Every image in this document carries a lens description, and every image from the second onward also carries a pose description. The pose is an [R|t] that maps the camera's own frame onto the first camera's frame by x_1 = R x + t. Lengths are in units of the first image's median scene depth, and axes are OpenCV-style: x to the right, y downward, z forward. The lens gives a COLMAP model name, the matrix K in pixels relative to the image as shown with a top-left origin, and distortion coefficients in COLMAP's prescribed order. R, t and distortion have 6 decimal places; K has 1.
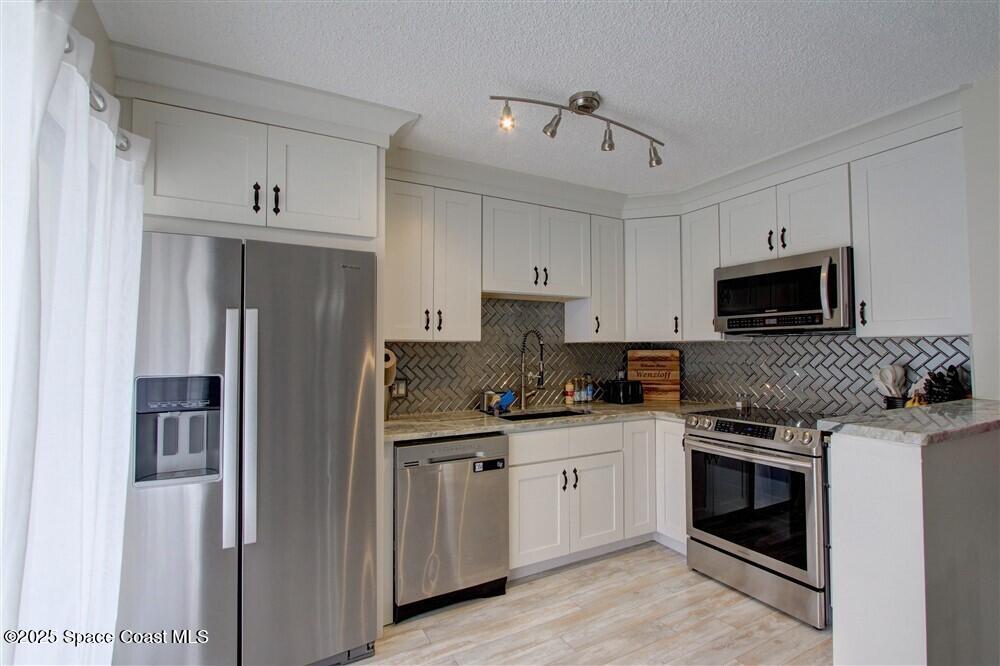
lens RADIAL K [[467.2, 0, 512.9], [0, 467.2, 333.3], [0, 0, 1]] dist [-0.018810, 0.000918]
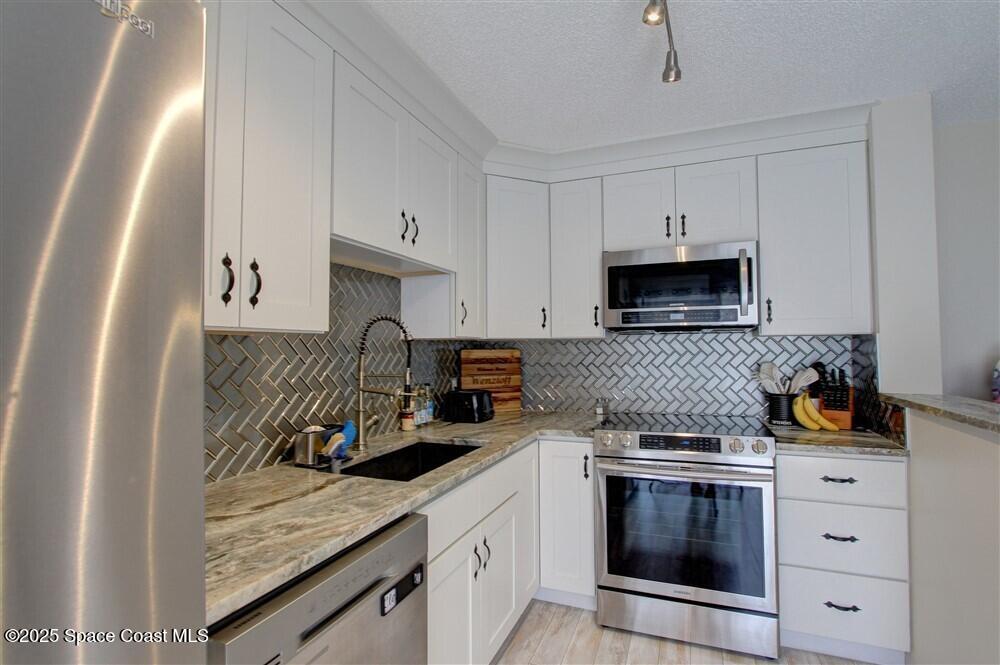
lens RADIAL K [[467.2, 0, 512.9], [0, 467.2, 332.8], [0, 0, 1]] dist [-0.018810, 0.000918]
pose [[0.769511, 0.020080, 0.638318, -0.234341], [-0.018454, 0.999787, -0.009204, 0.018241], [-0.638367, -0.004697, 0.769718, 0.475479]]
